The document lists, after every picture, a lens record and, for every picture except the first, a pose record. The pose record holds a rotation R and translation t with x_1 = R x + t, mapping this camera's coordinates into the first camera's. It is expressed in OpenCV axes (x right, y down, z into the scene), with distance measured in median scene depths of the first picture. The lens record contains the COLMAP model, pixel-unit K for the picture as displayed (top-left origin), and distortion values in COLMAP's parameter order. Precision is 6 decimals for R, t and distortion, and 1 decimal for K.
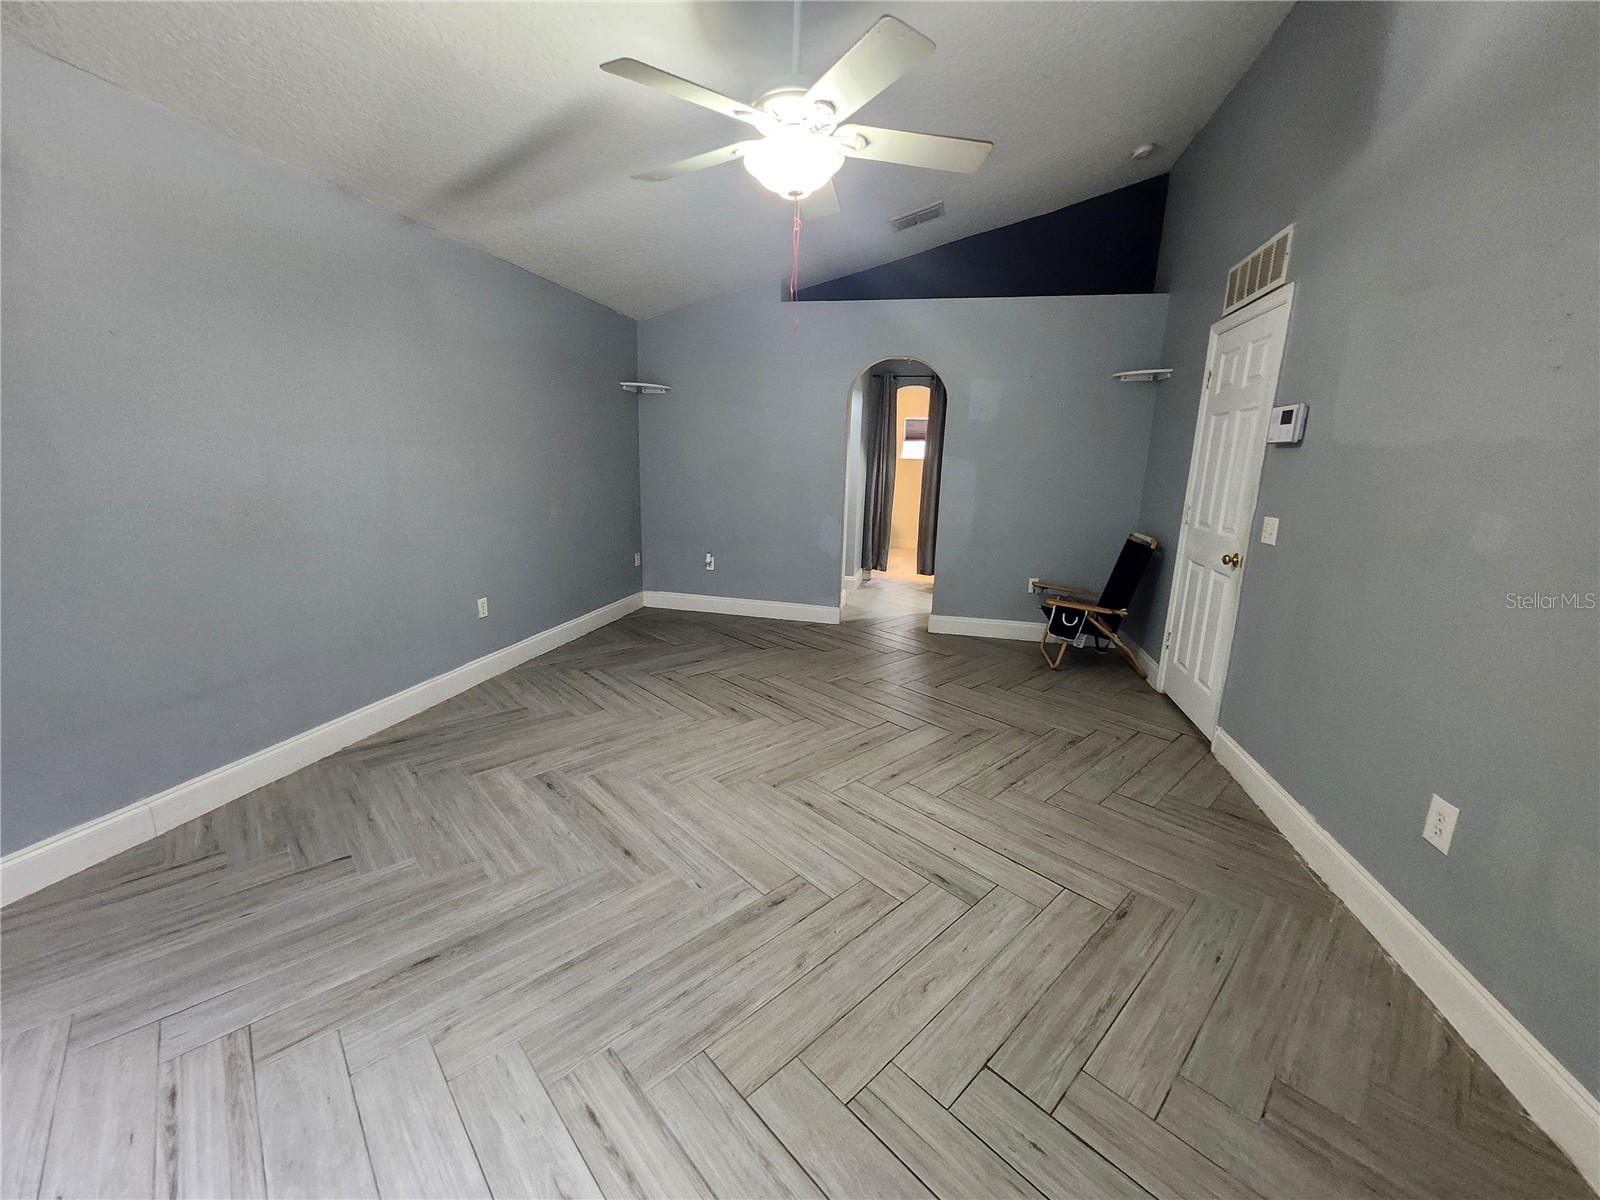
lens RADIAL K [[633.0, 0, 795.3], [0, 633.0, 601.0], [0, 0, 1]] dist [0.004764, -0.001924]
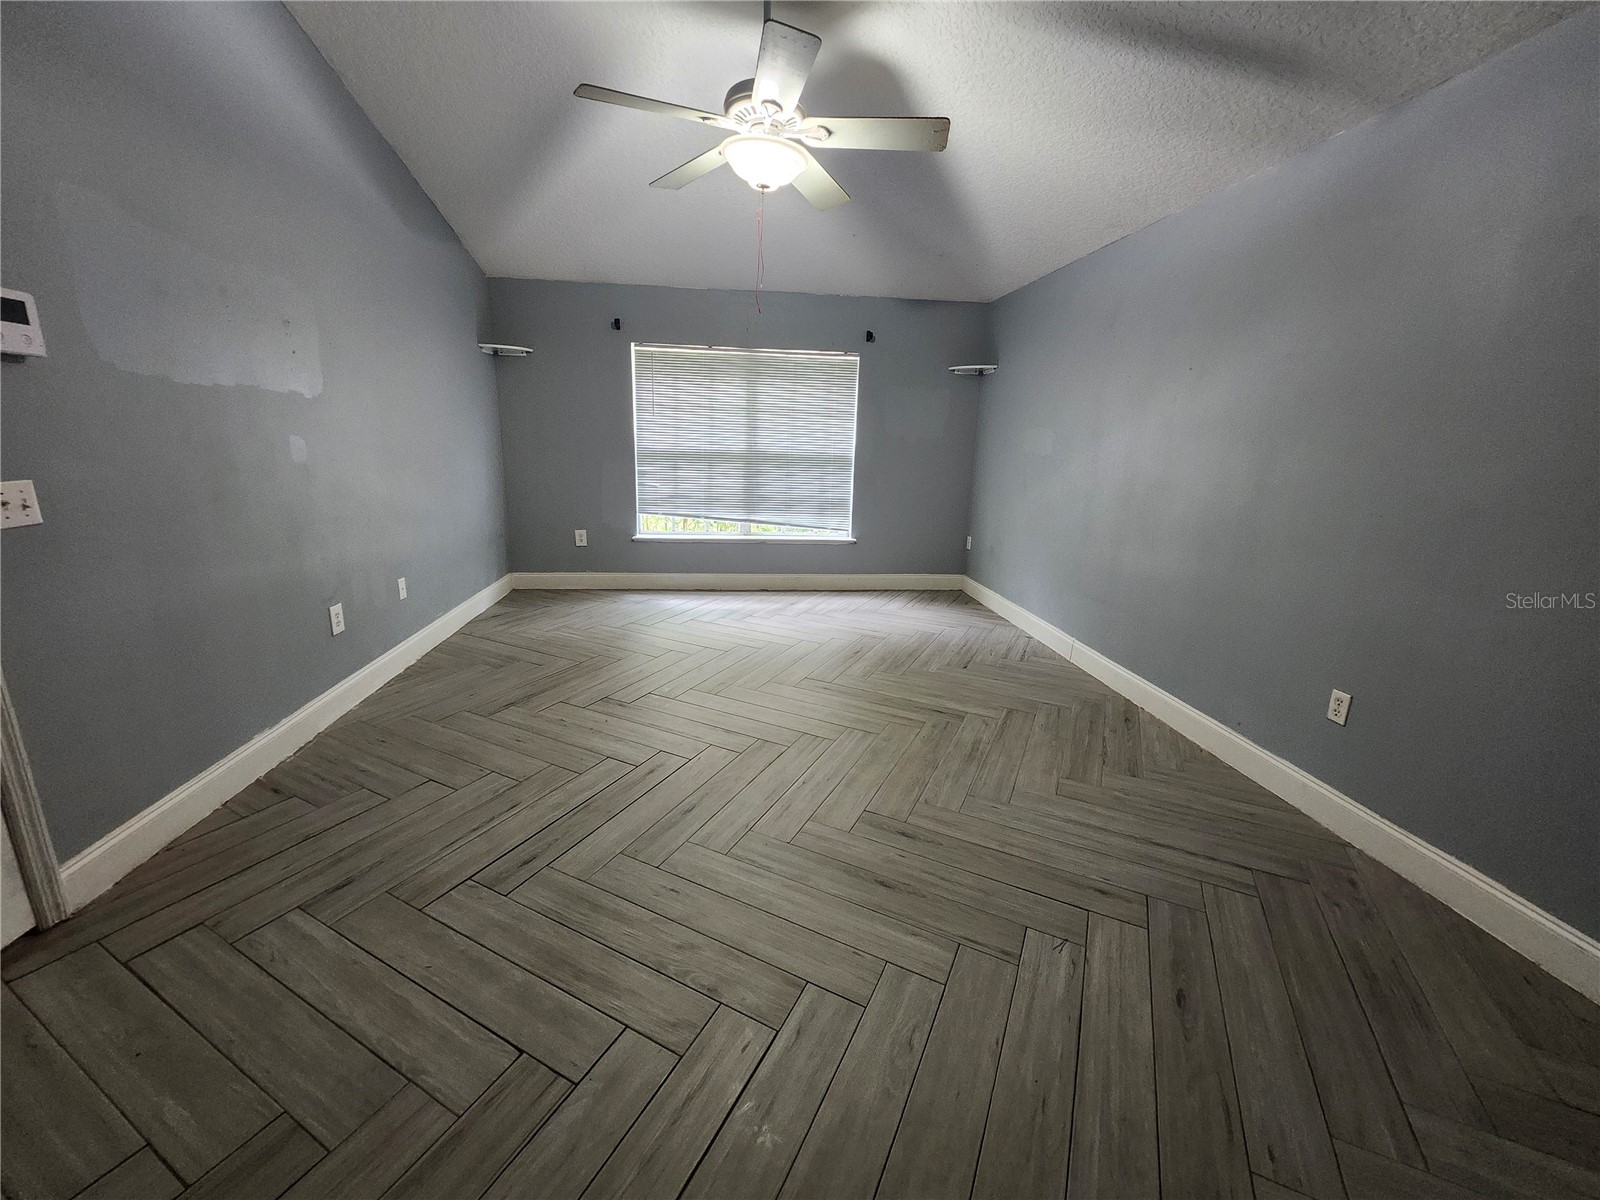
lens RADIAL K [[633.0, 0, 795.3], [0, 633.0, 601.0], [0, 0, 1]] dist [0.004764, -0.001924]
pose [[-0.938184, 0.036691, -0.344188, 0.249659], [-0.126312, 0.889504, 0.439121, -0.349880], [0.322269, 0.455451, -0.829884, 1.612547]]
